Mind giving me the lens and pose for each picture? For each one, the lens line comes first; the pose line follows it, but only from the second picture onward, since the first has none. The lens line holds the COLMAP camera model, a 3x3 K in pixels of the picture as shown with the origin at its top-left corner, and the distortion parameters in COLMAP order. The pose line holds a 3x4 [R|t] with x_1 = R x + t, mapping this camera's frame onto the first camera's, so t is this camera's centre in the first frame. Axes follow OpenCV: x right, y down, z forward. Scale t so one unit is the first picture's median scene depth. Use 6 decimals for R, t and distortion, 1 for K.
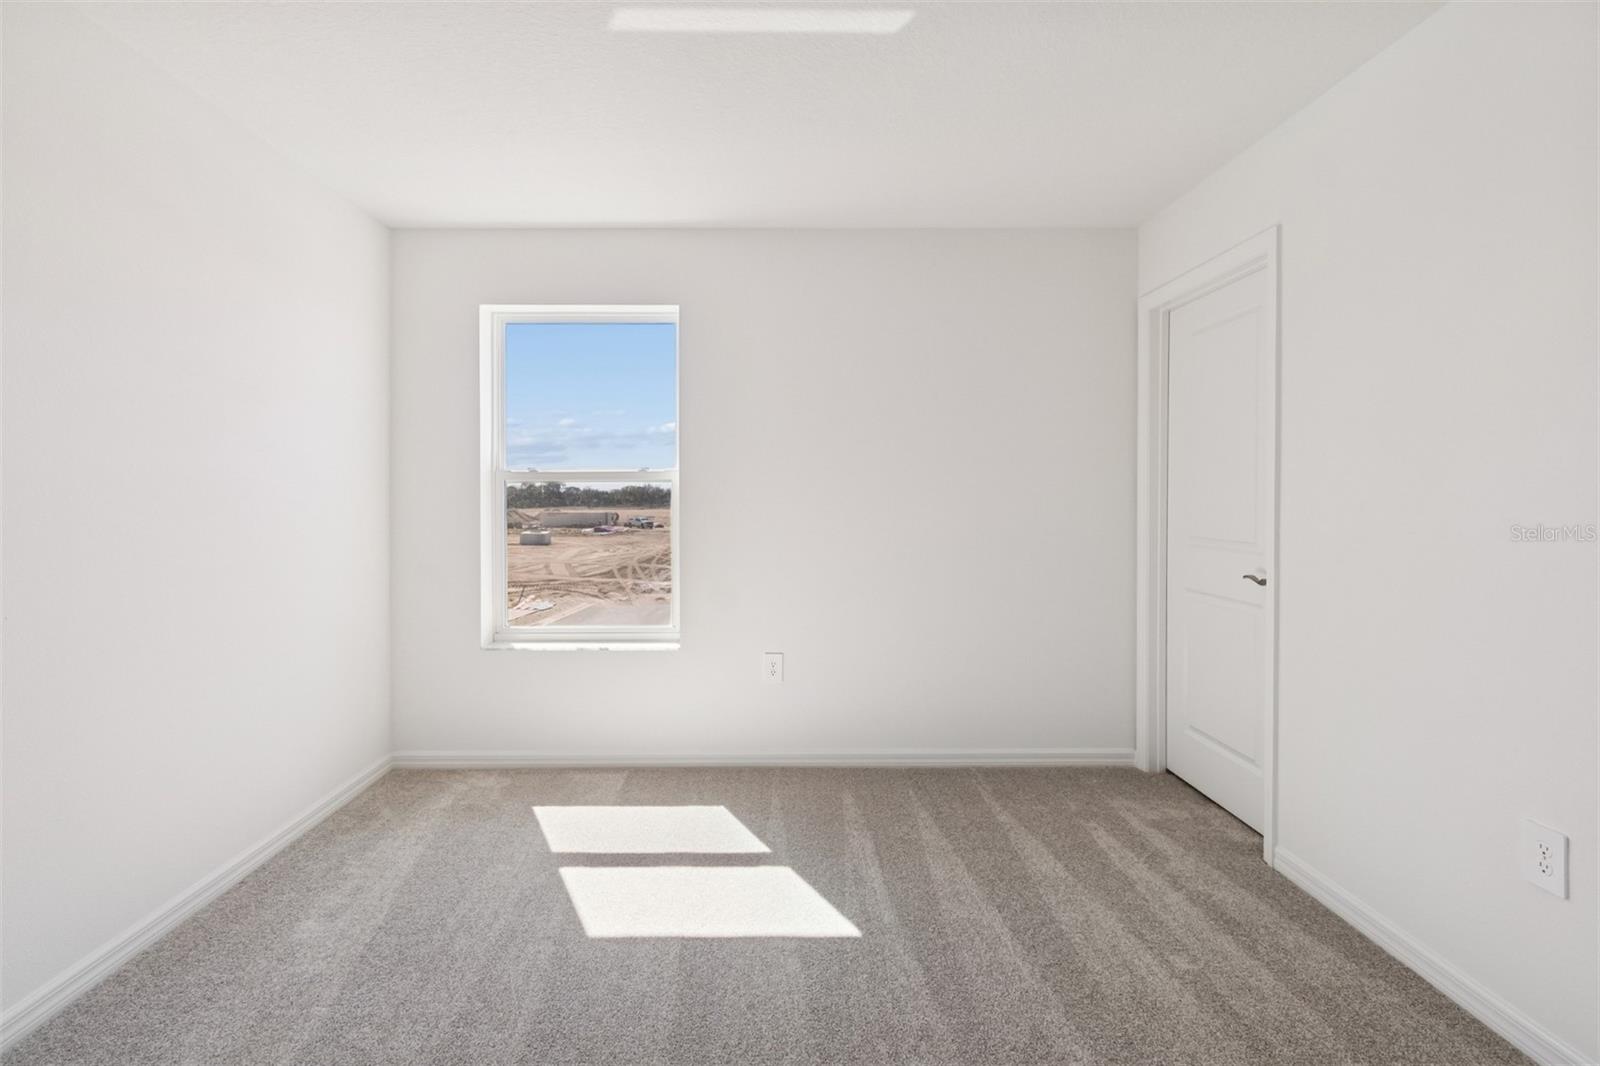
lens RADIAL K [[700.9, 0, 815.2], [0, 700.9, 514.7], [0, 0, 1]] dist [-0.000259, 0.000106]
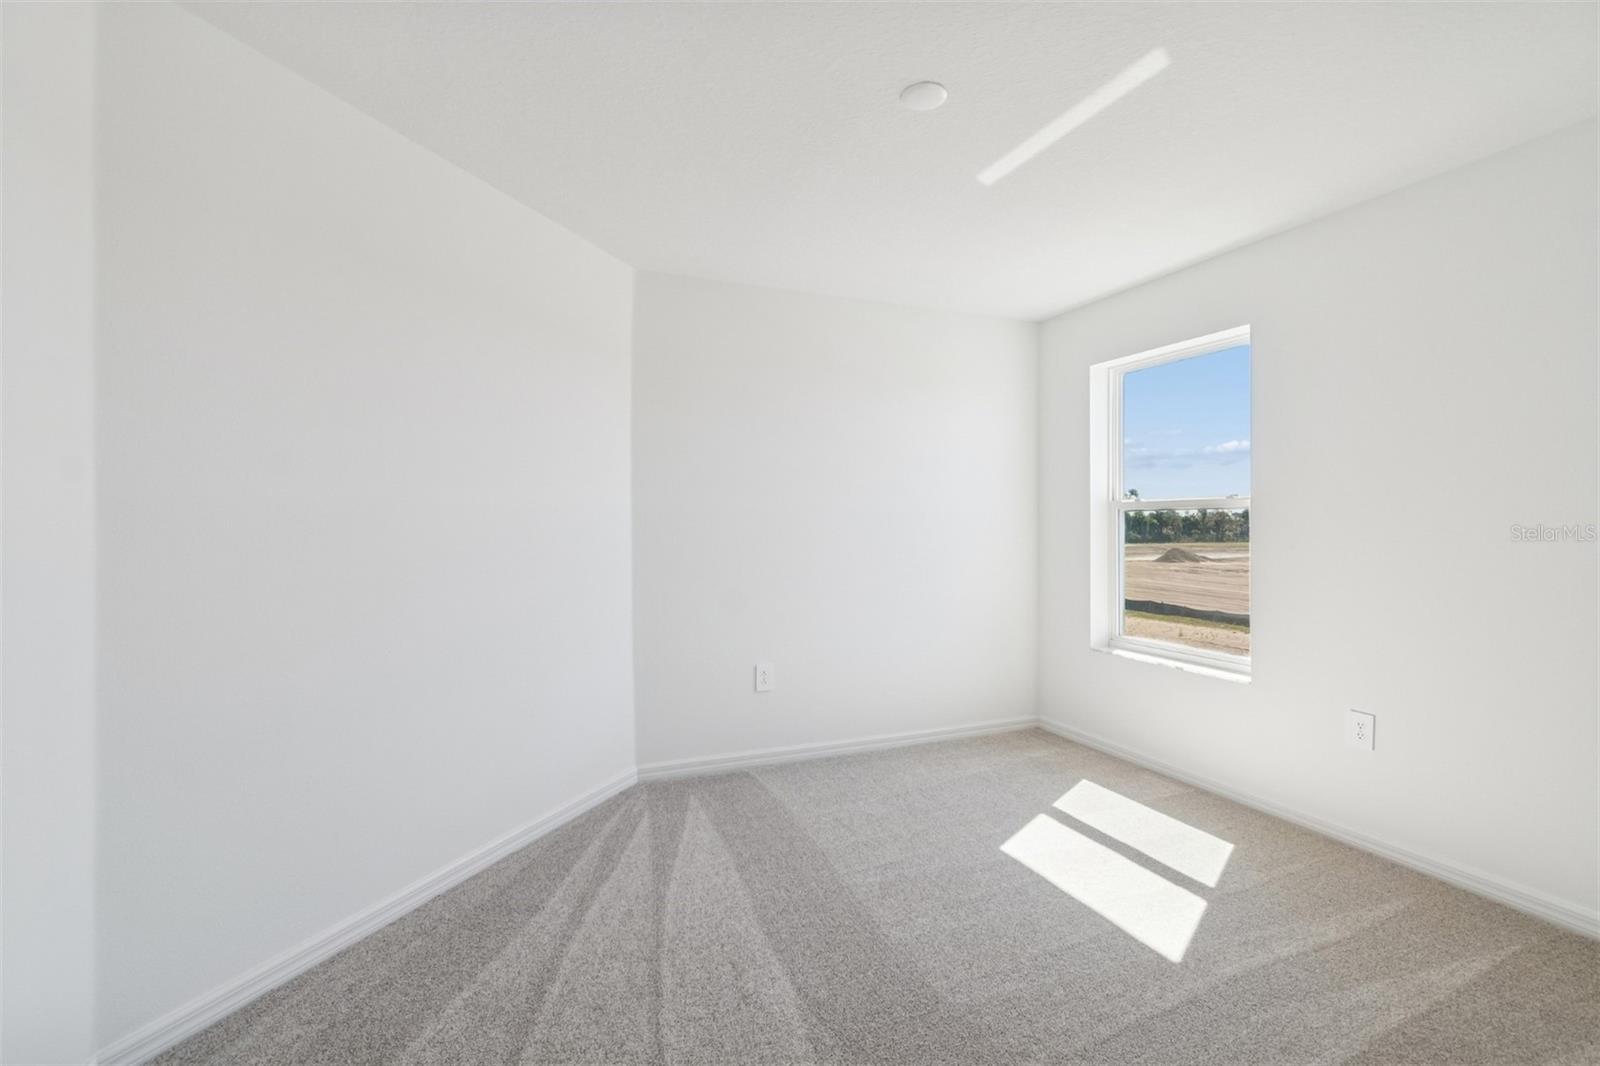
lens RADIAL K [[701.5, 0, 800.0], [0, 701.5, 533.0], [0, 0, 1]] dist [0.000493, -0.000188]
pose [[0.393506, 0.015960, -0.919184, 0.761236], [-0.022847, 0.999710, 0.007577, -0.011131], [0.919038, 0.018019, 0.393756, 0.093324]]
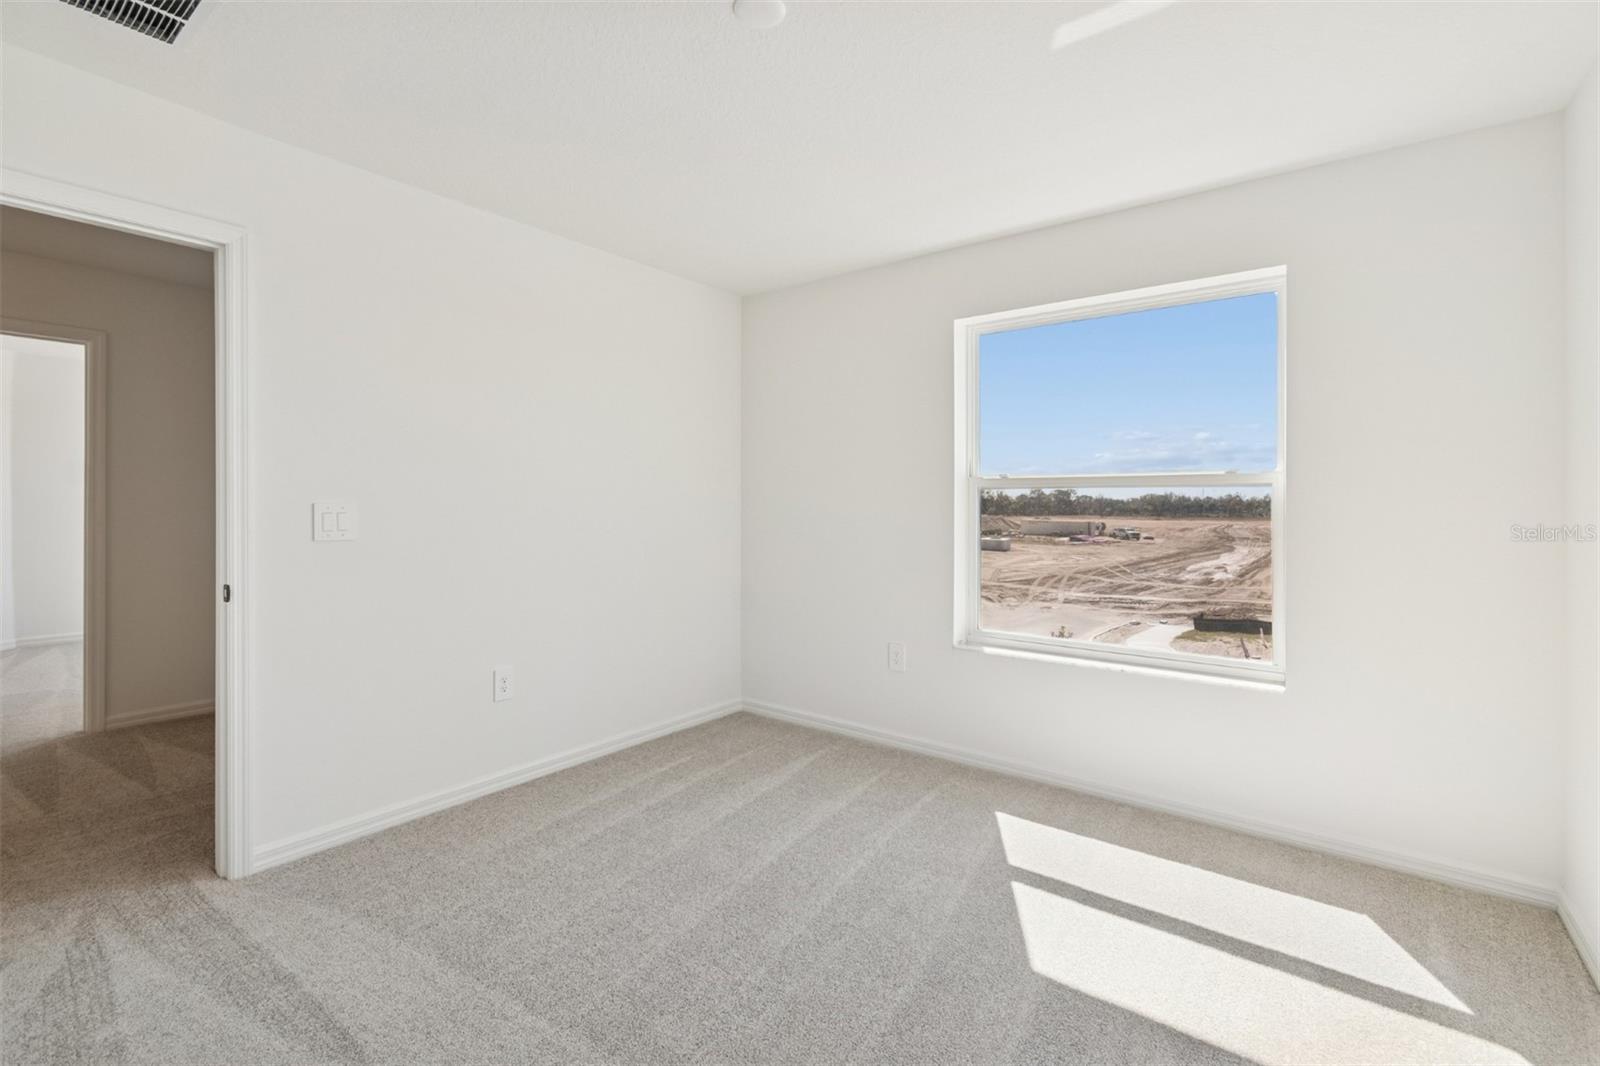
lens RADIAL K [[714.2, 0, 795.9], [0, 714.2, 525.0], [0, 0, 1]] dist [0.065069, 0.000074]
pose [[0.795484, 0.027689, -0.605342, -0.016245], [-0.025219, 0.999603, 0.012583, -0.000402], [0.605450, 0.005257, 0.795866, -0.003332]]
